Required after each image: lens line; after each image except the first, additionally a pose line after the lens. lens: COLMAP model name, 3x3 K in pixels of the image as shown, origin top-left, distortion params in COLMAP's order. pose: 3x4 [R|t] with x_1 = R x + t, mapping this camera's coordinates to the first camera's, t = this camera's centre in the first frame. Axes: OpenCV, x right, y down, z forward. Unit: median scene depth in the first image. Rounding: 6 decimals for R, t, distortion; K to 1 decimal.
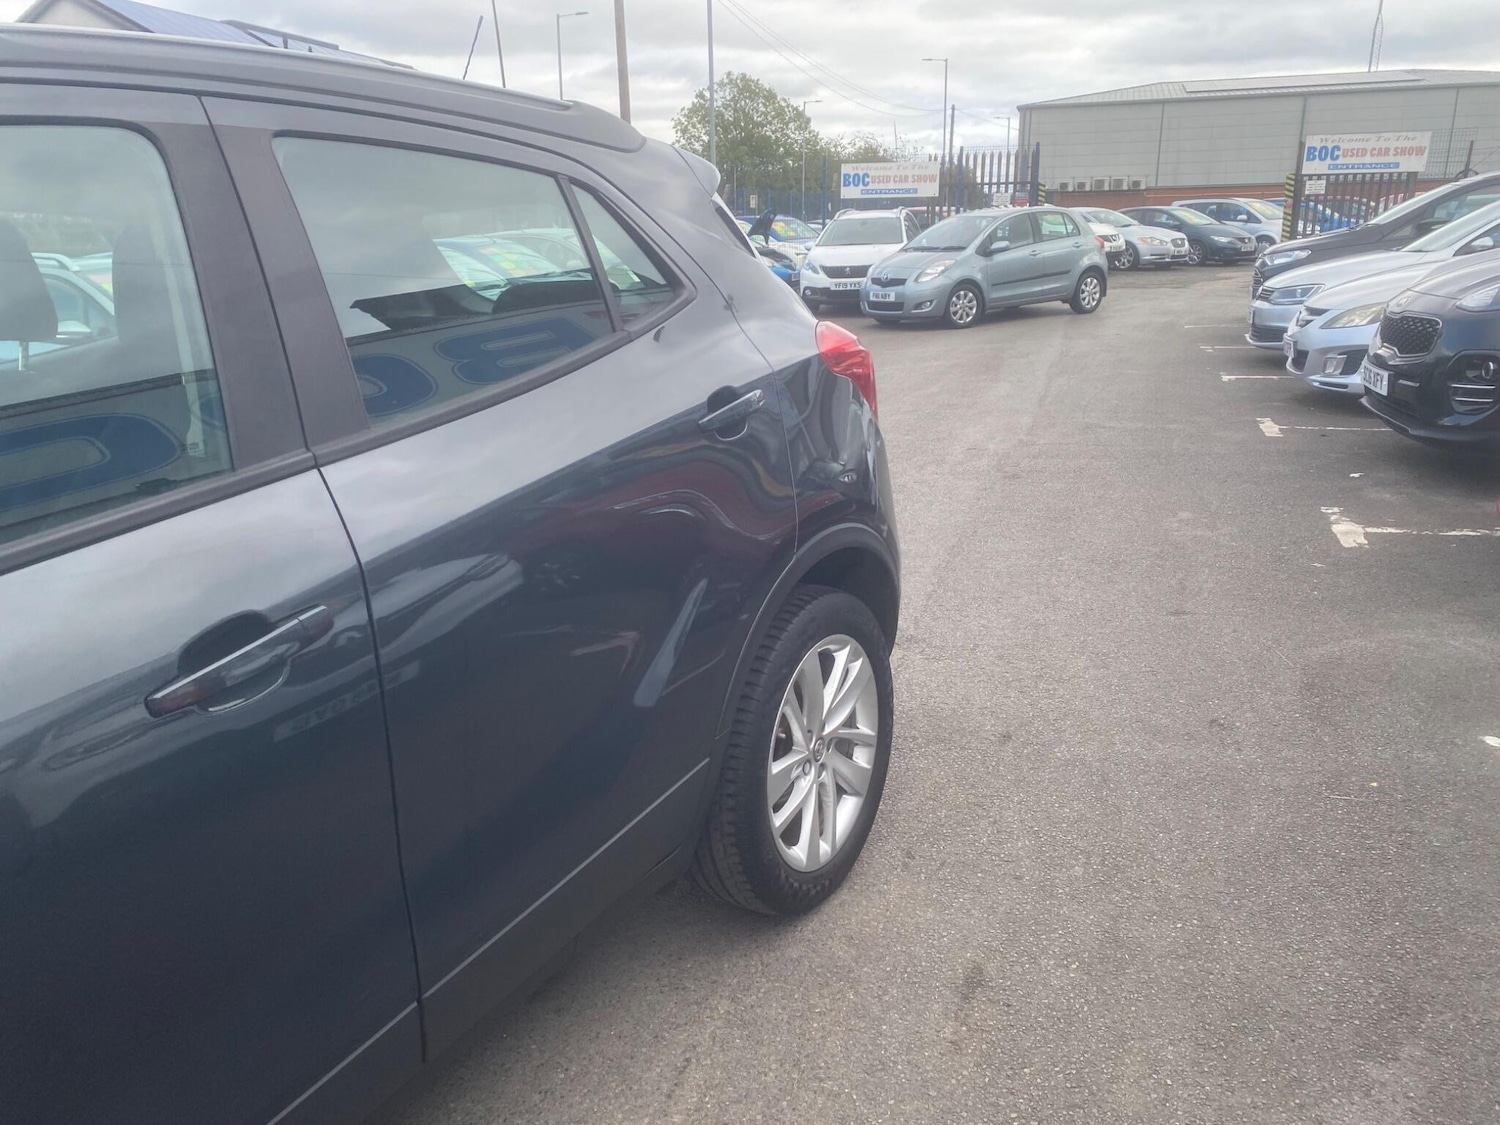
lens RADIAL K [[1062.3, 0, 754.5], [0, 1062.3, 572.7], [0, 0, 1]] dist [0.007661, -0.000195]
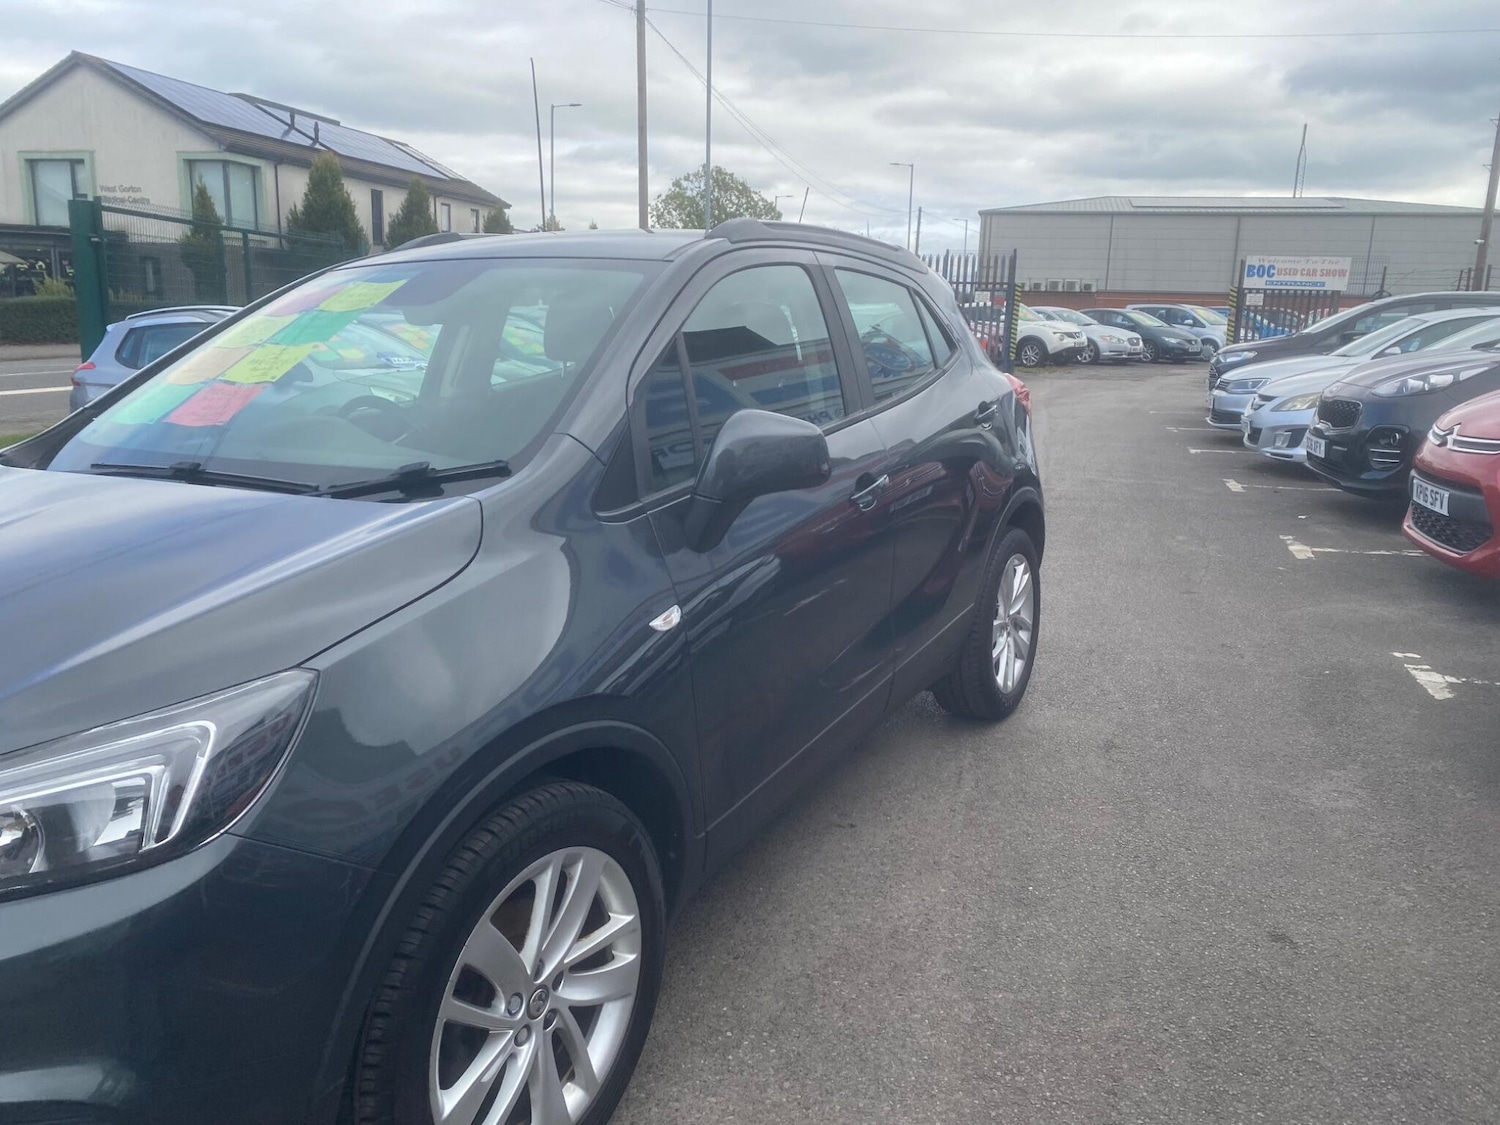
lens RADIAL K [[1115.6, 0, 750.0], [0, 1115.6, 562.5], [0, 0, 1]] dist [0.010021, -0.002529]
pose [[0.997408, 0.031459, 0.064710, -0.083421], [-0.025407, 0.995406, -0.092310, 0.044305], [-0.067316, 0.090426, 0.993625, -0.131610]]
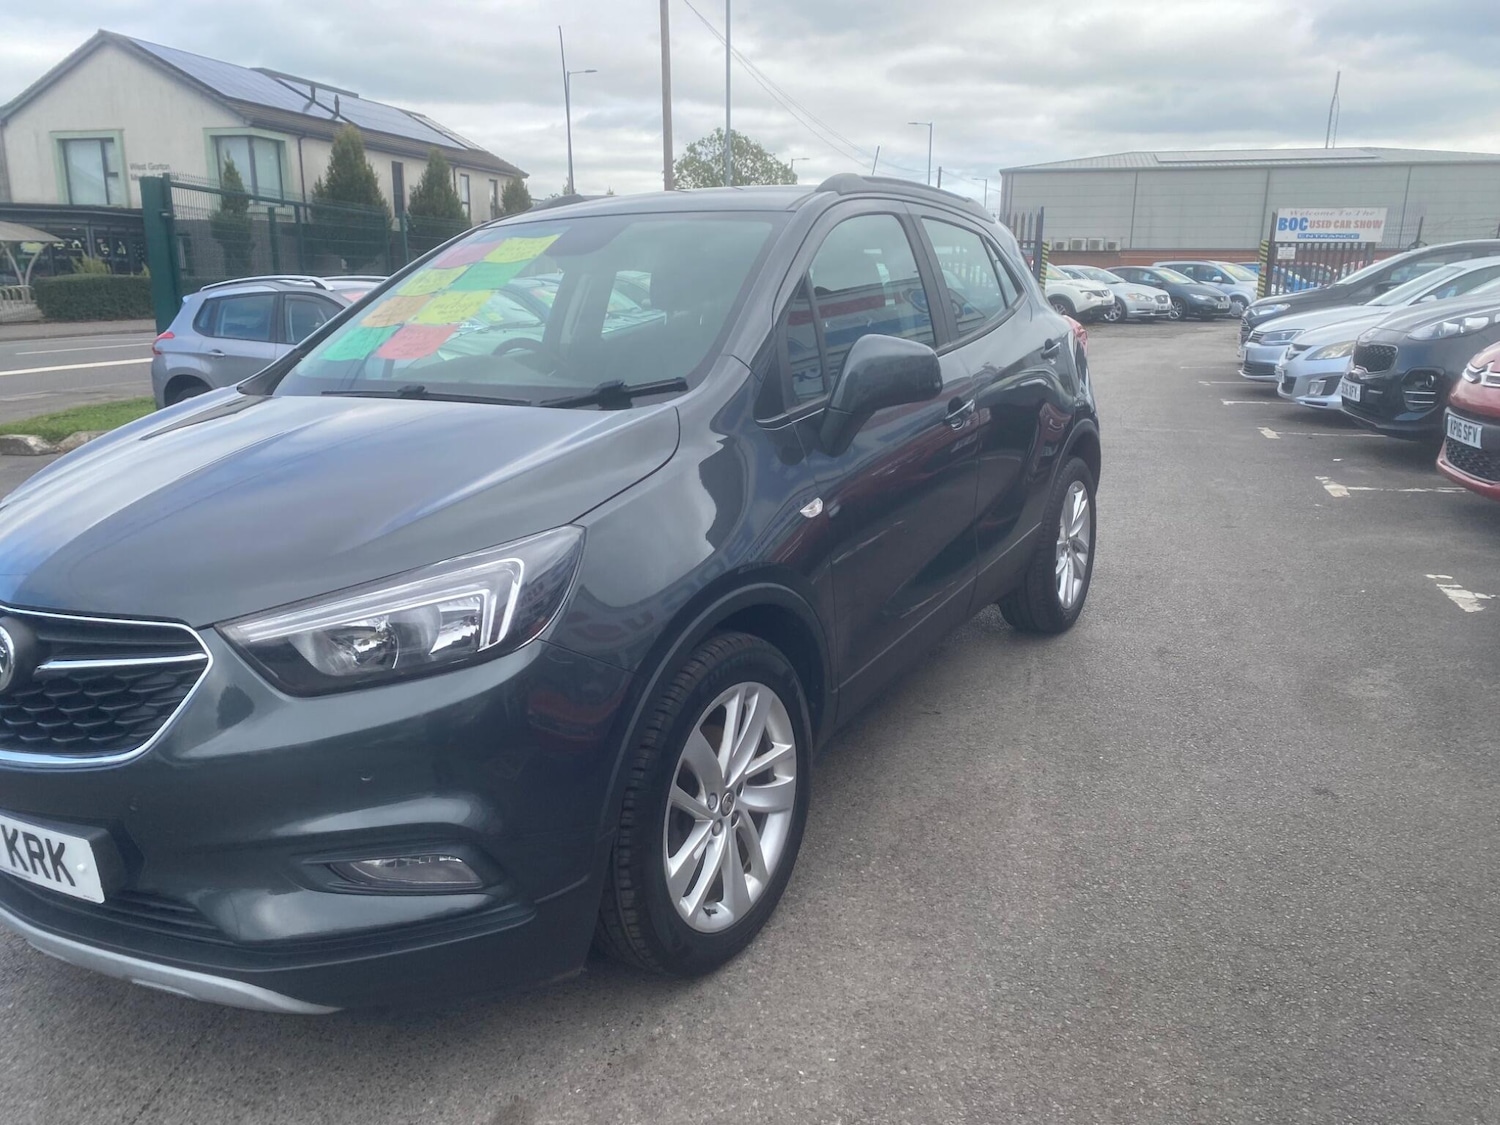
lens RADIAL K [[1135.6, 0, 715.6], [0, 1135.6, 571.9], [0, 0, 1]] dist [0.012031, -0.005270]
pose [[0.999376, 0.020315, 0.028899, -0.108910], [-0.018493, 0.997905, -0.061989, 0.063025], [-0.030097, 0.061416, 0.997658, -0.169912]]
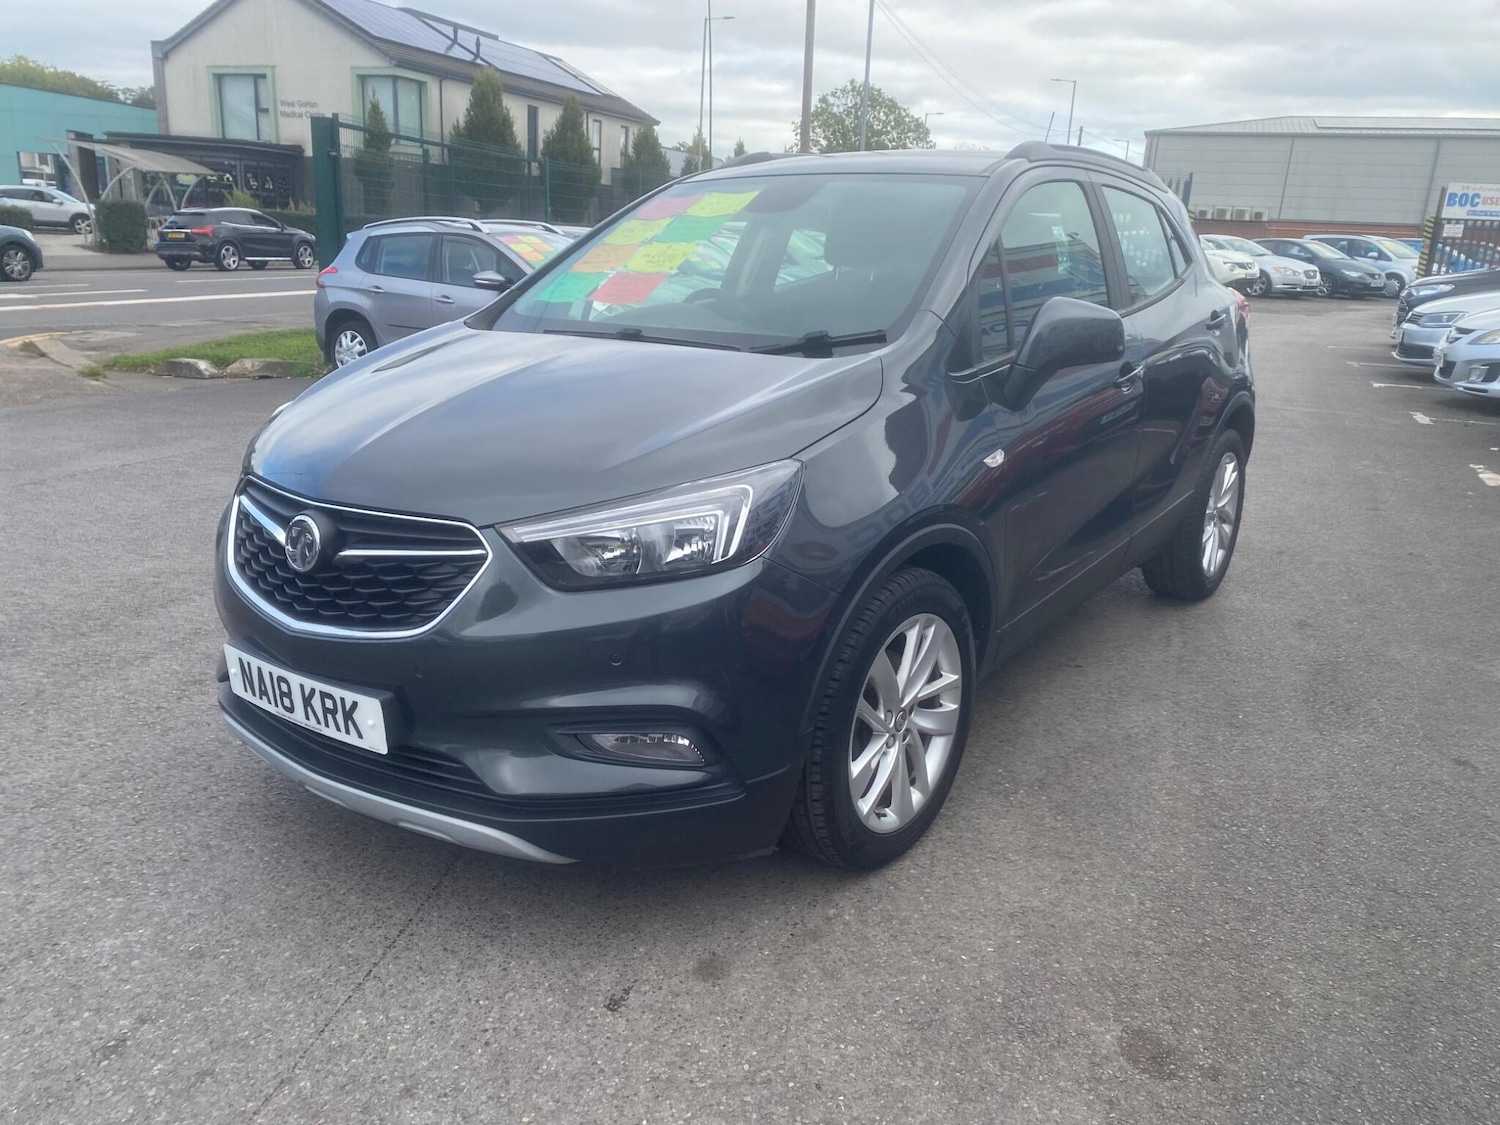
lens RADIAL K [[1140.4, 0, 709.6], [0, 1140.4, 582.0], [0, 0, 1]] dist [0.008833, 0.001123]
pose [[0.994887, 0.083916, -0.056197, -0.126626], [-0.084725, 0.996330, -0.012173, 0.069916], [0.054969, 0.016873, 0.998345, -0.191361]]
